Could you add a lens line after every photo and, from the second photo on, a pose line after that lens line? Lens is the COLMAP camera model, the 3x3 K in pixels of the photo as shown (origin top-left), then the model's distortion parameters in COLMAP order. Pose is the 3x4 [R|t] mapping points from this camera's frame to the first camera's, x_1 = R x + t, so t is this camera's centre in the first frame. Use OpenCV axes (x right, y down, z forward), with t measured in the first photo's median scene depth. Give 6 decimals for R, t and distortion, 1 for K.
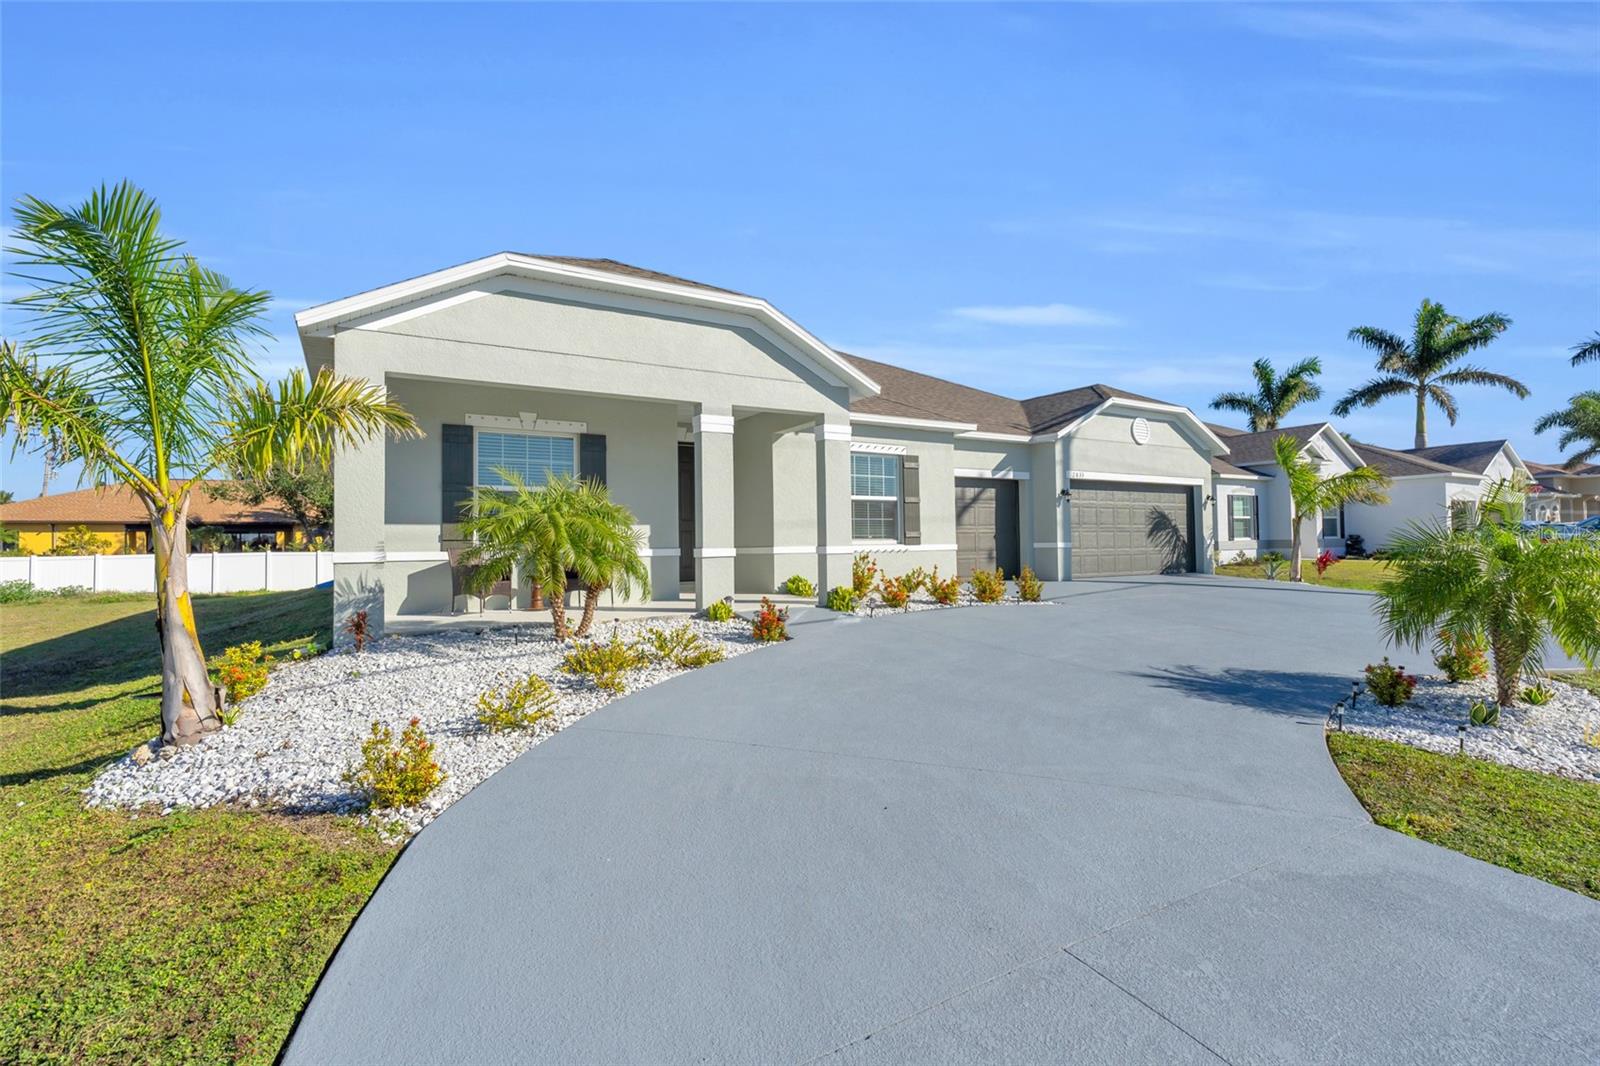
lens RADIAL K [[736.4, 0, 801.0], [0, 736.4, 528.7], [0, 0, 1]] dist [0.001826, -0.000311]
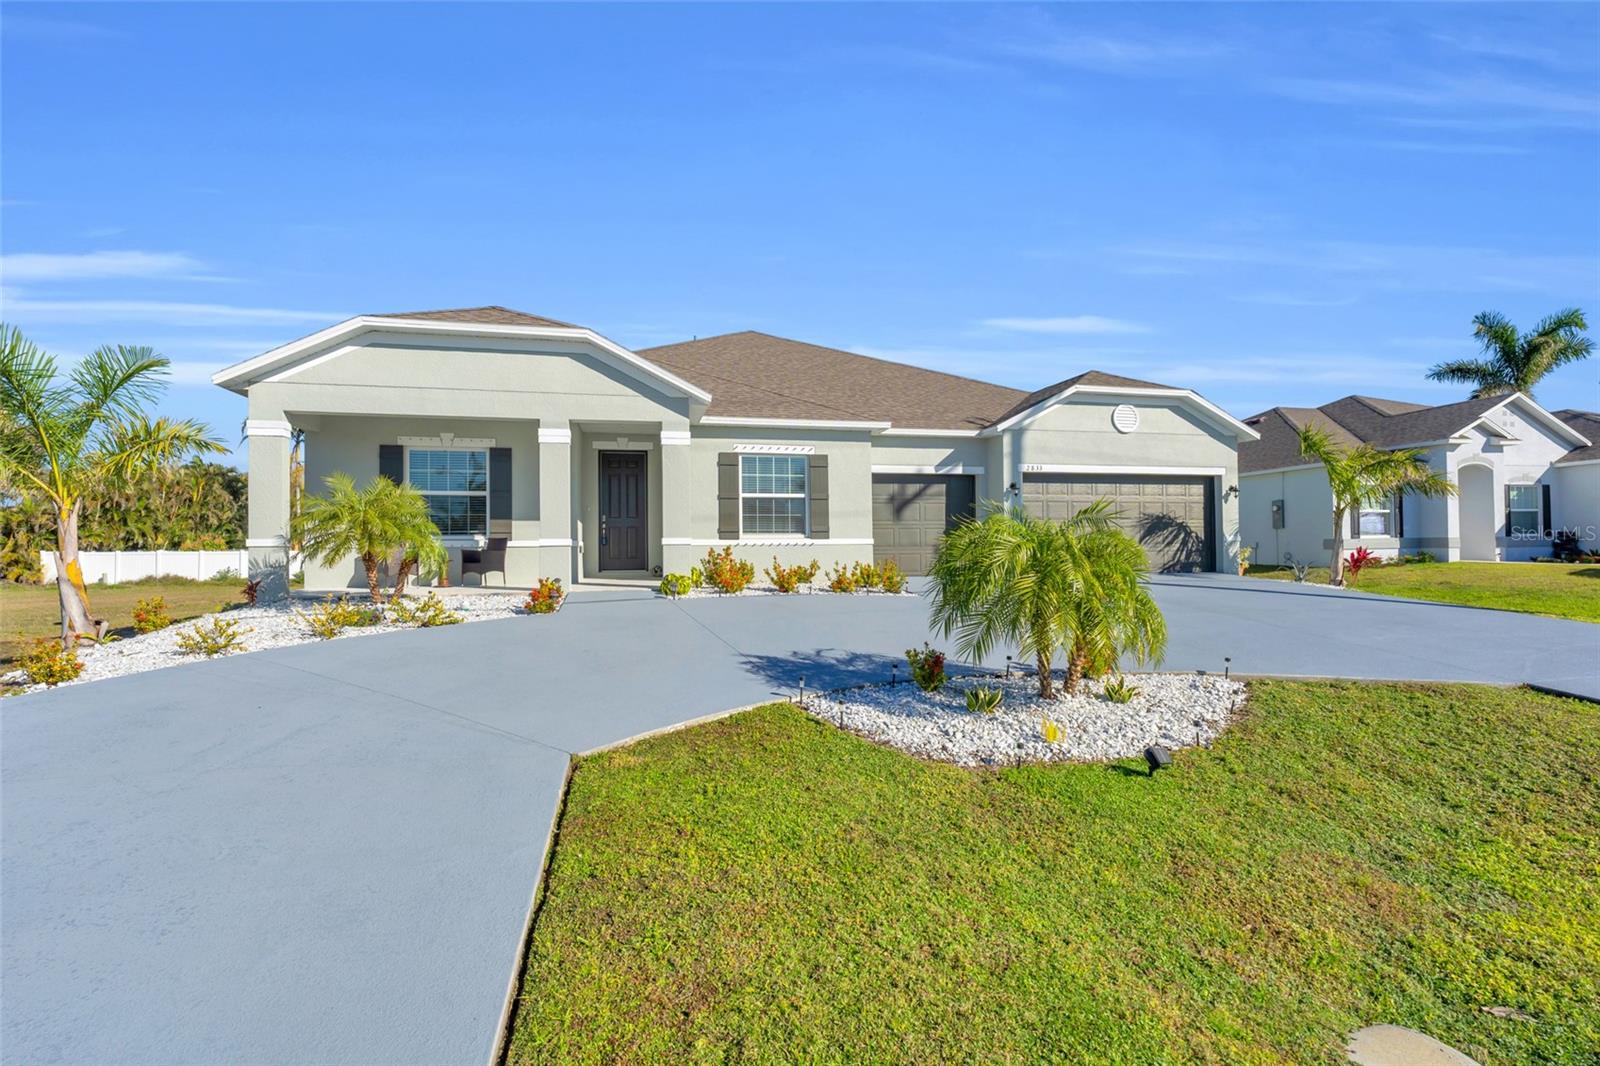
lens RADIAL K [[736.4, 0, 844.1], [0, 736.4, 548.3], [0, 0, 1]] dist [0.001826, -0.000311]
pose [[0.947724, 0.004969, -0.319053, 0.485273], [0.002392, 0.999740, 0.022674, 0.010706], [0.319083, -0.022252, 0.947466, 0.002090]]
